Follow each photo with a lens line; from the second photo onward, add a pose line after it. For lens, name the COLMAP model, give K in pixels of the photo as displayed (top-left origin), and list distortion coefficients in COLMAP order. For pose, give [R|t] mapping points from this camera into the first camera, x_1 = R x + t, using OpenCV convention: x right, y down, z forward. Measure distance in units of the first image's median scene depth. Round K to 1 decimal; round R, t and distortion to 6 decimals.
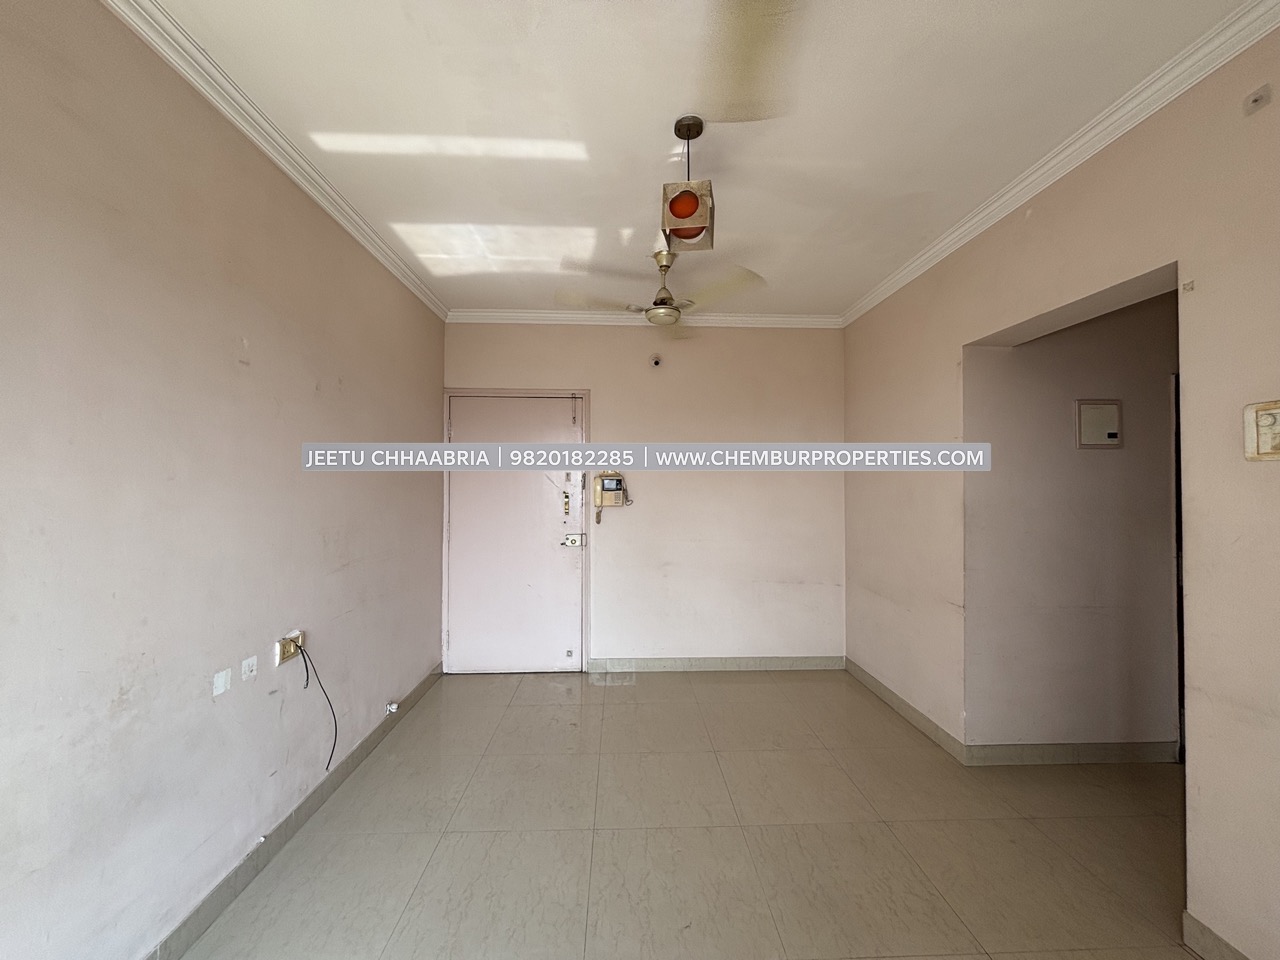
lens RADIAL K [[523.4, 0, 640.6], [0, 523.4, 480.8], [0, 0, 1]] dist [0.001026, 0.000273]
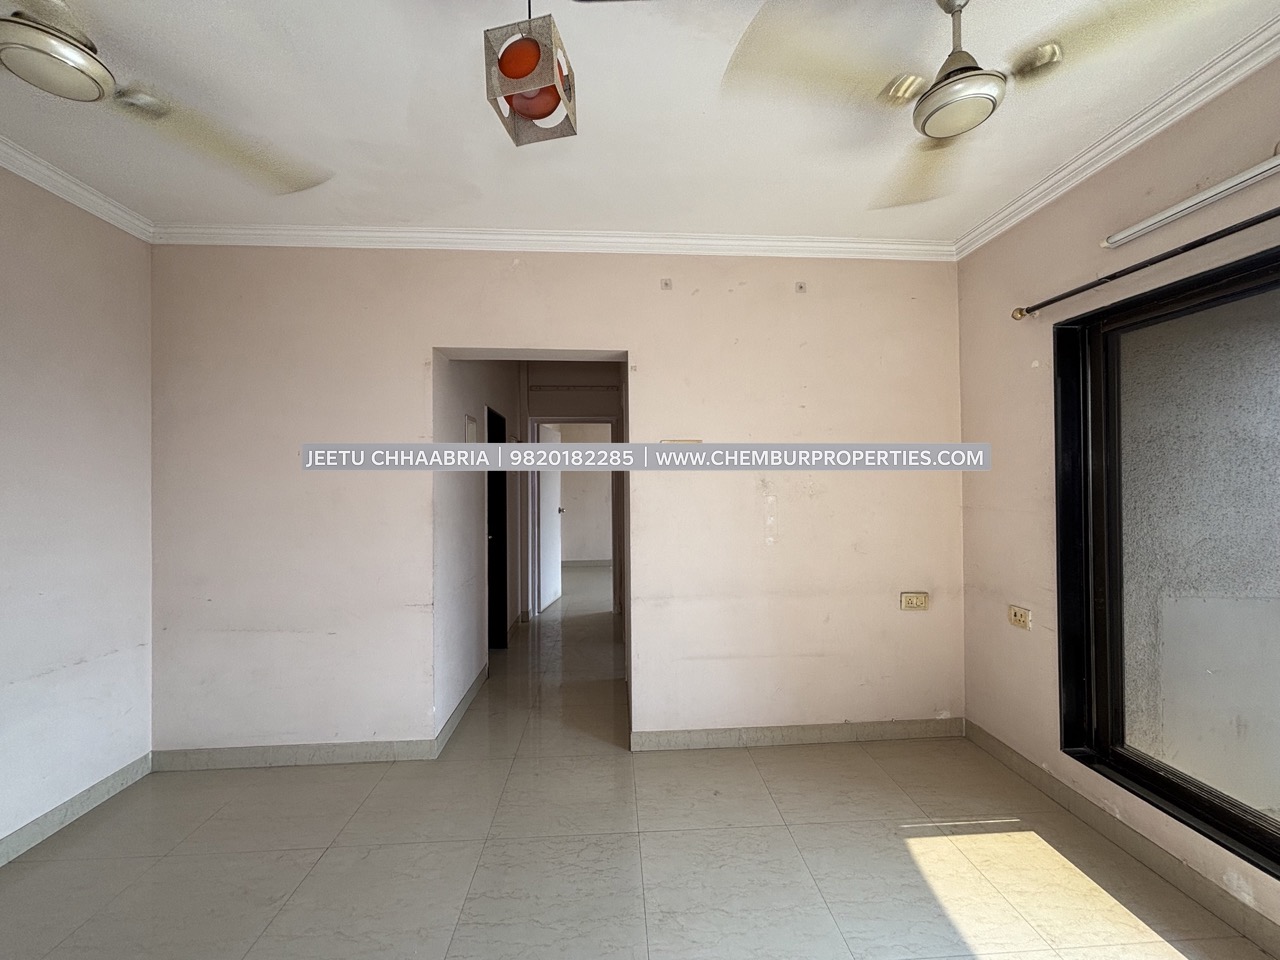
lens RADIAL K [[523.4, 0, 647.6], [0, 523.4, 476.5], [0, 0, 1]] dist [0.001026, 0.000273]
pose [[-0.030347, -0.002771, 0.999536, -0.411306], [0.000325, 0.999996, 0.002782, -0.010390], [-0.999539, 0.000410, -0.030346, 0.611213]]
